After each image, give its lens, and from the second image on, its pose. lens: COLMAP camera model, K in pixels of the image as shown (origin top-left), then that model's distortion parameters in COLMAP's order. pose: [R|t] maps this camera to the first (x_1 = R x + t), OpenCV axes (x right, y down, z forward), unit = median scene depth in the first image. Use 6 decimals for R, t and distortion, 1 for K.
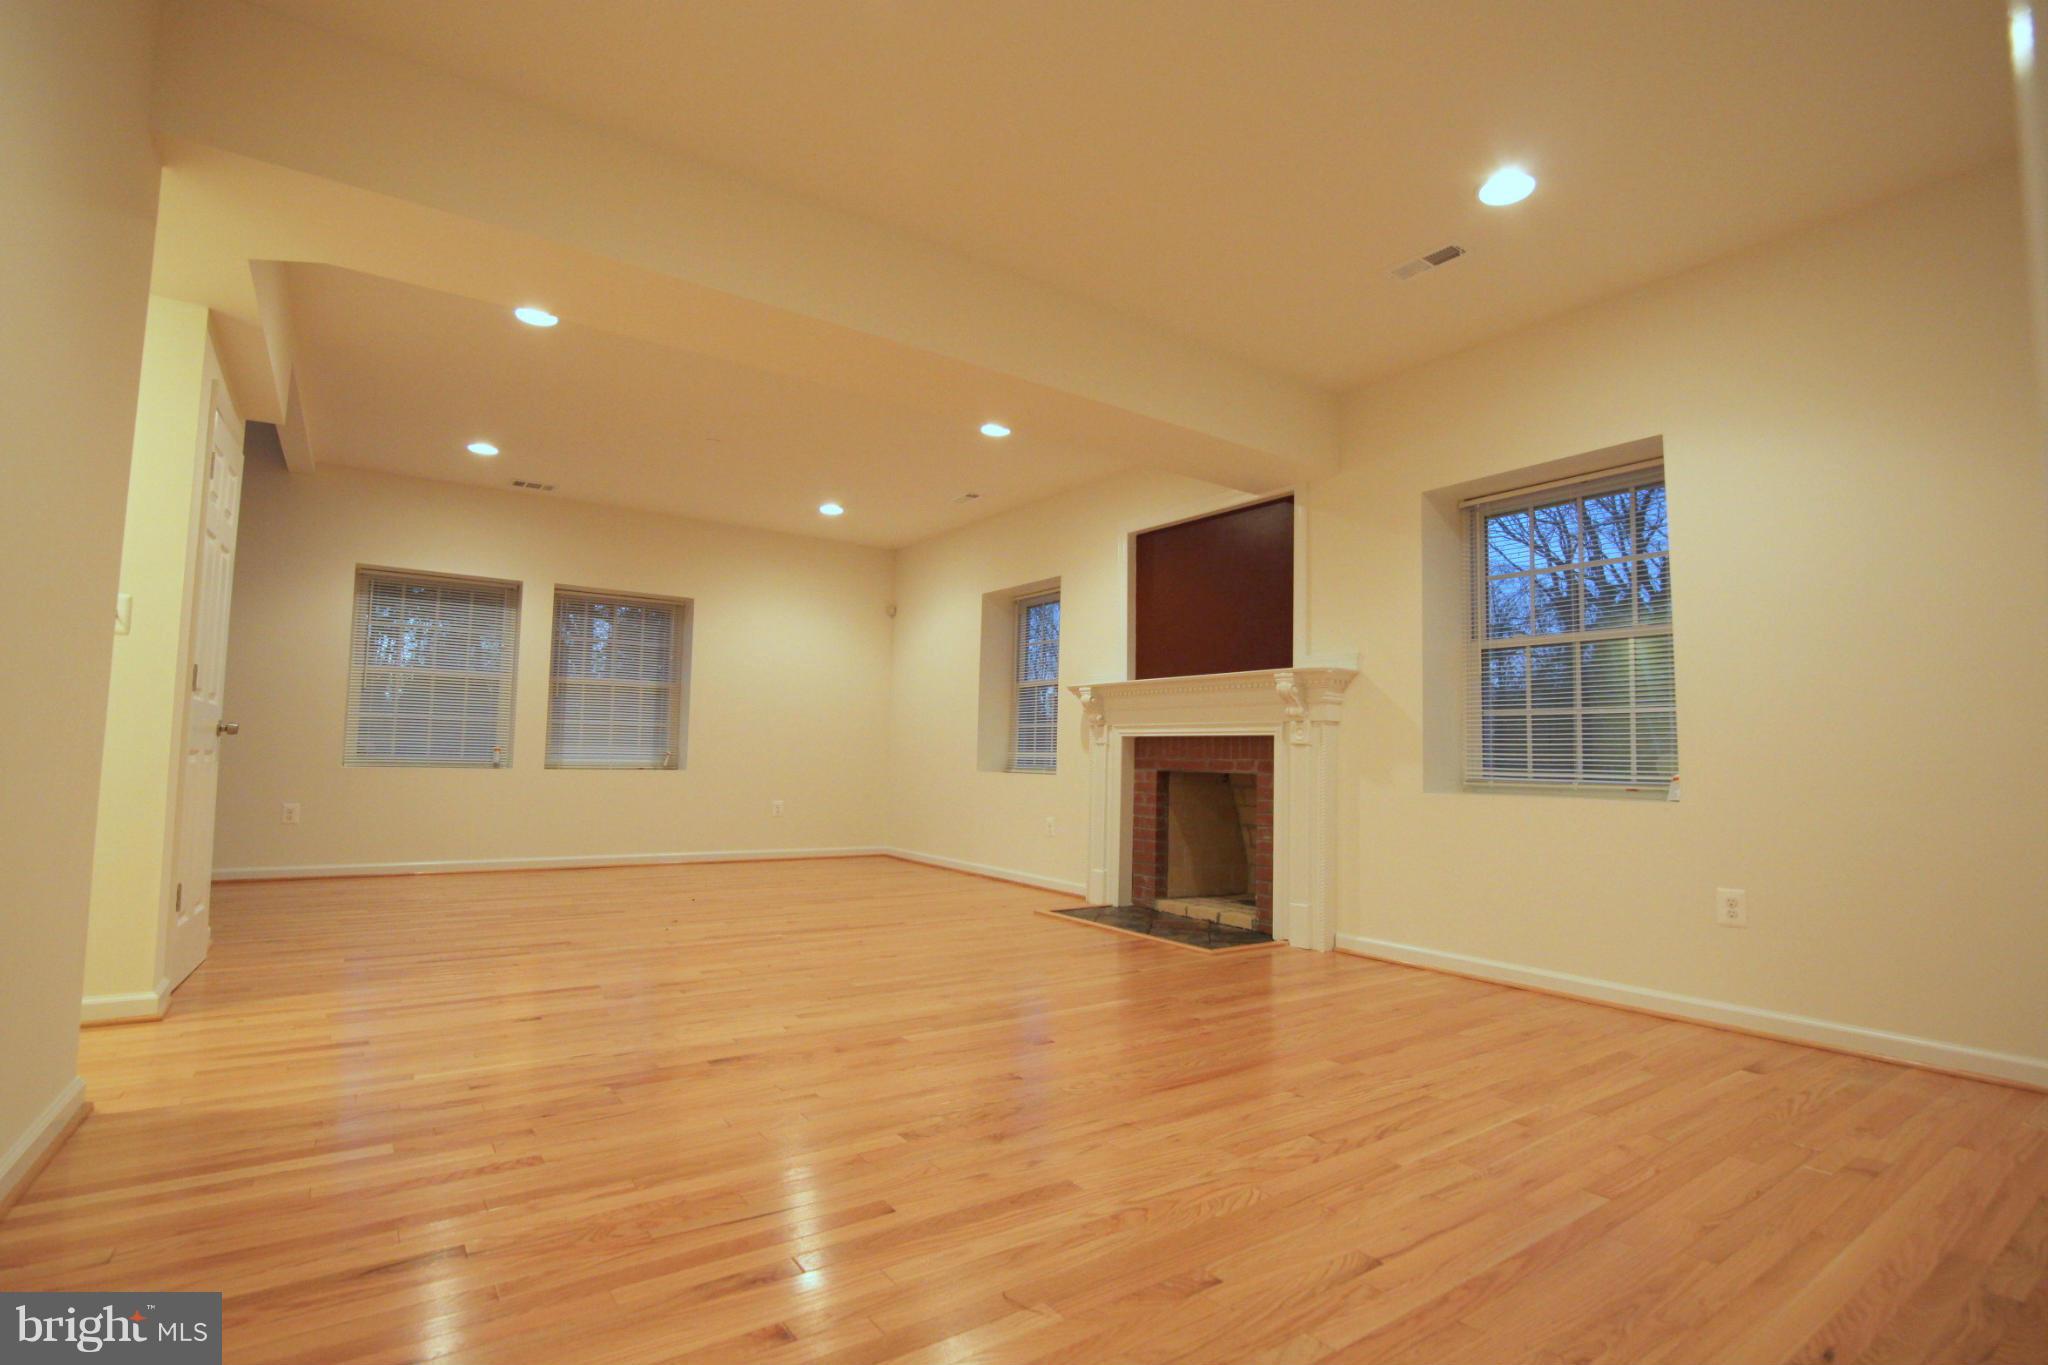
lens RADIAL K [[967.1, 0, 1038.5], [0, 967.1, 684.1], [0, 0, 1]] dist [-0.035037, 0.002036]
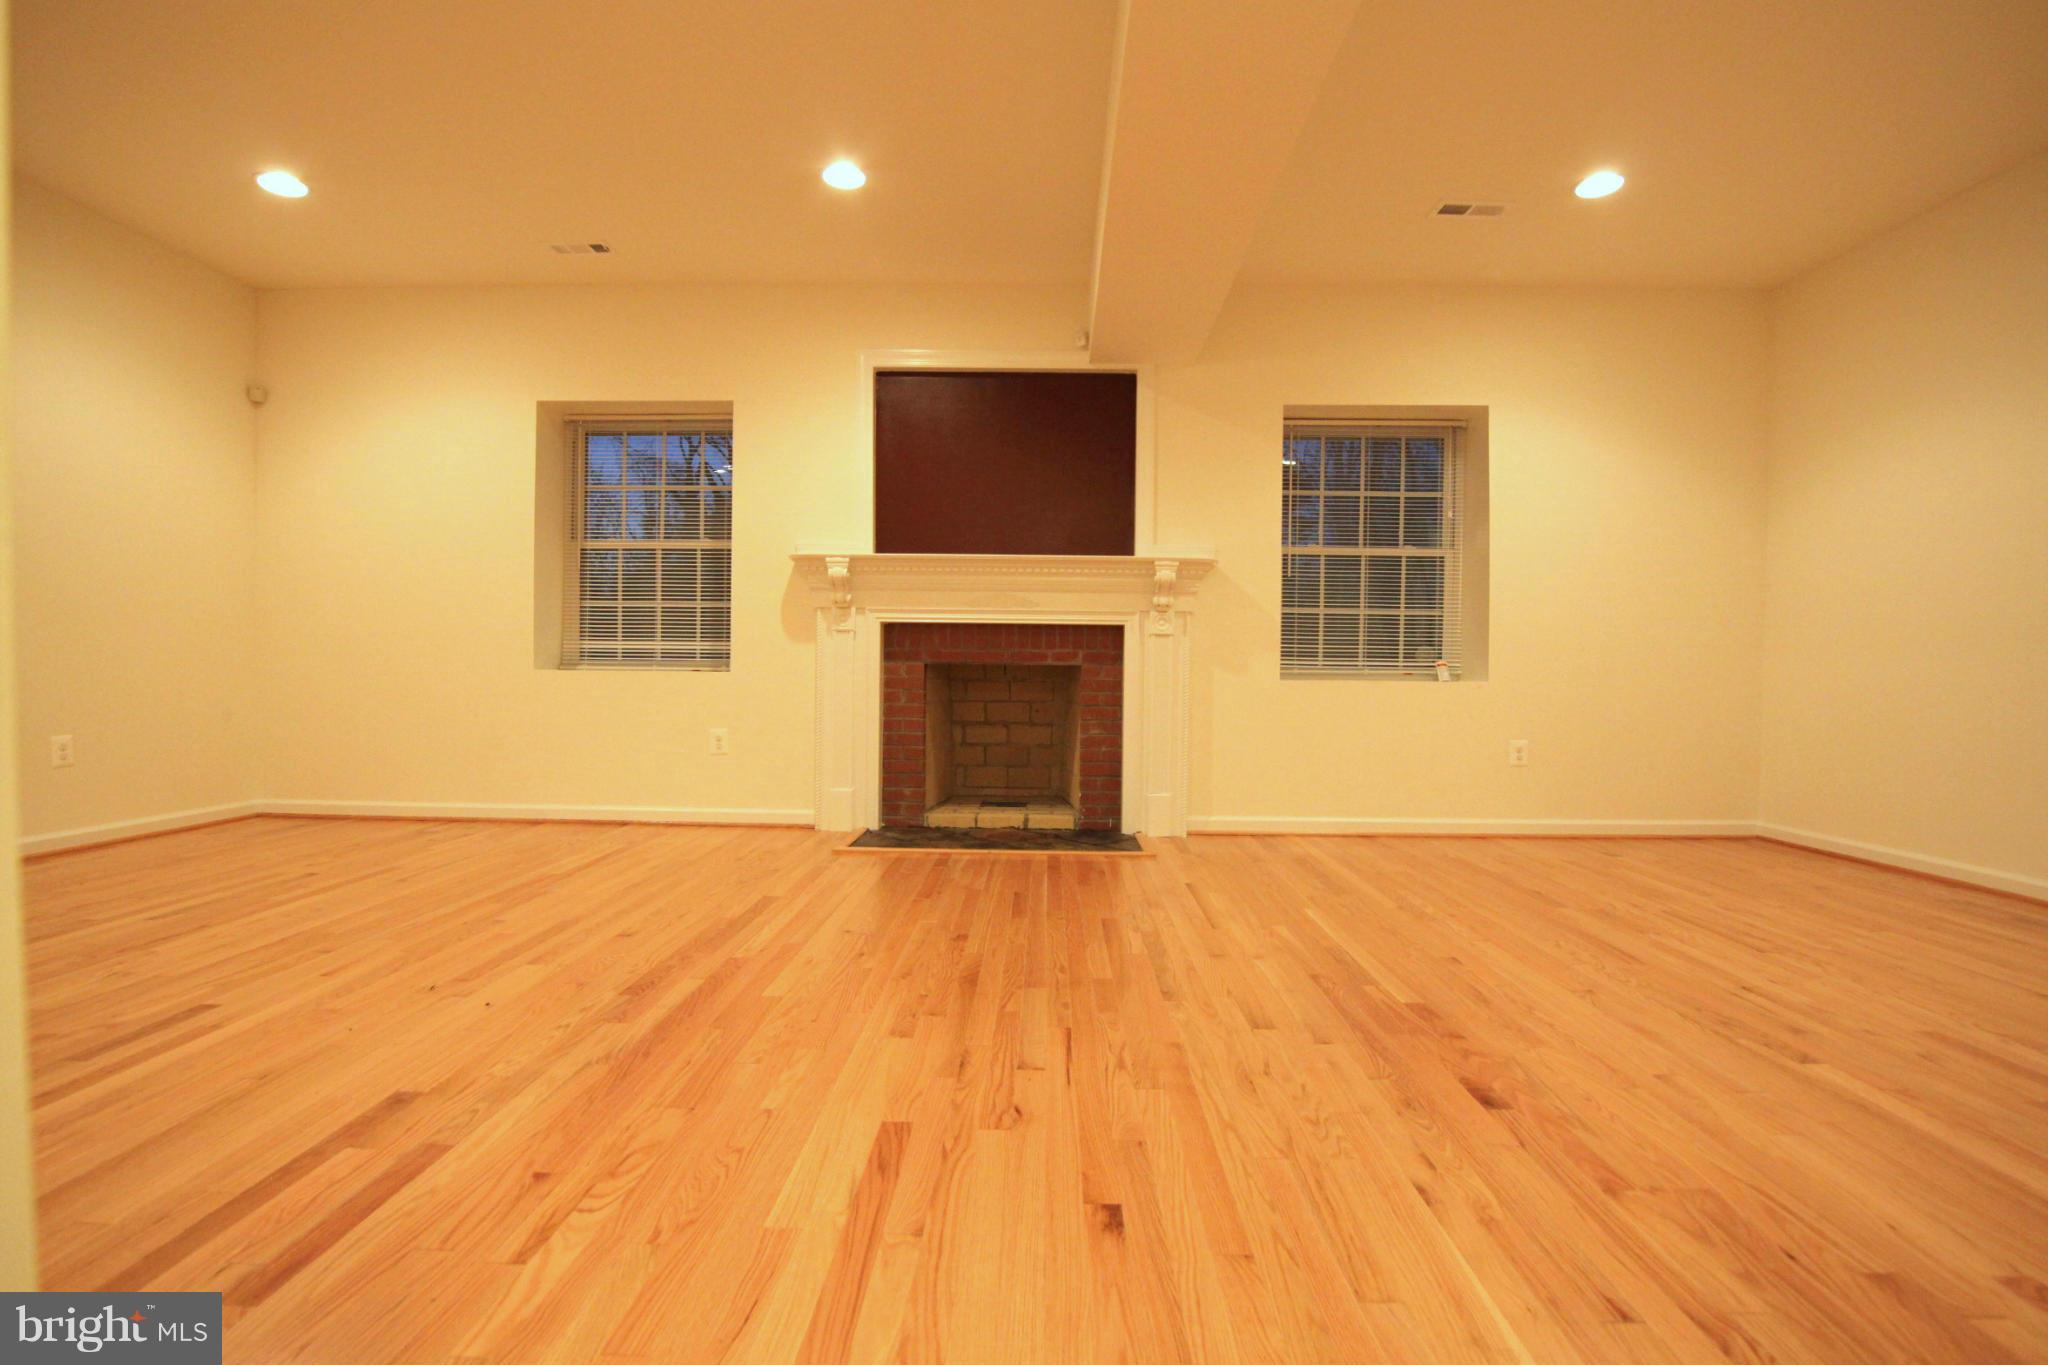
lens RADIAL K [[967.1, 0, 1034.9], [0, 967.1, 681.7], [0, 0, 1]] dist [-0.035037, 0.002036]
pose [[0.594968, -0.028503, 0.803244, -0.532250], [-0.060331, 0.994968, 0.079993, 0.033979], [-0.801482, -0.096054, 0.590254, 0.452682]]
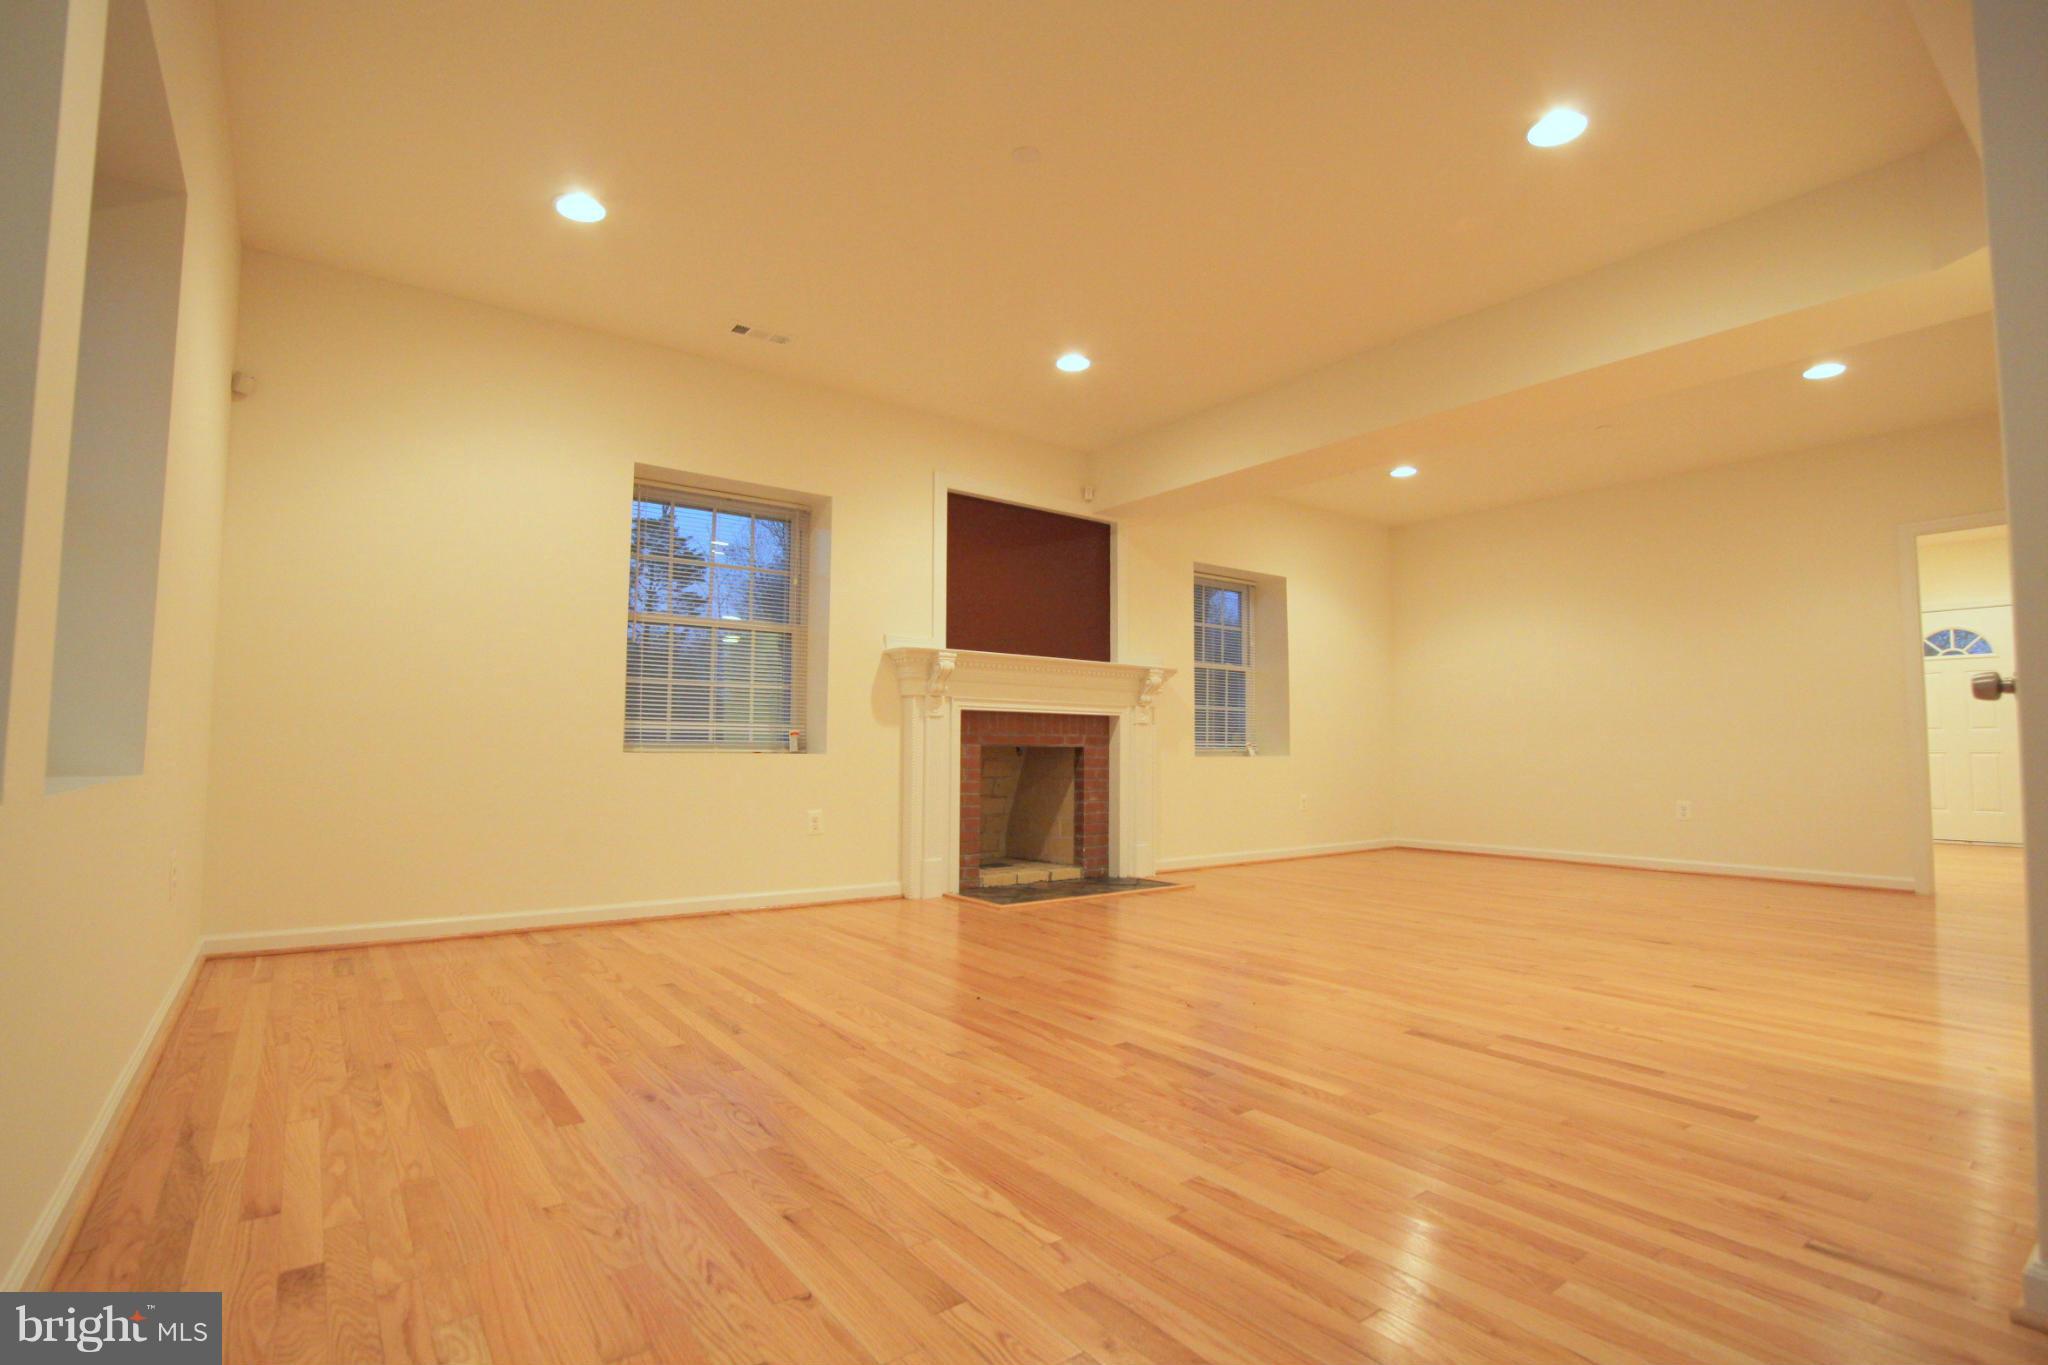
lens RADIAL K [[967.1, 0, 1041.1], [0, 967.1, 688.1], [0, 0, 1]] dist [-0.035037, 0.002036]
pose [[-0.032294, 0.035742, 0.998839, -0.922091], [-0.089688, 0.995225, -0.038513, 0.067818], [-0.995446, -0.090828, -0.028934, 1.039493]]
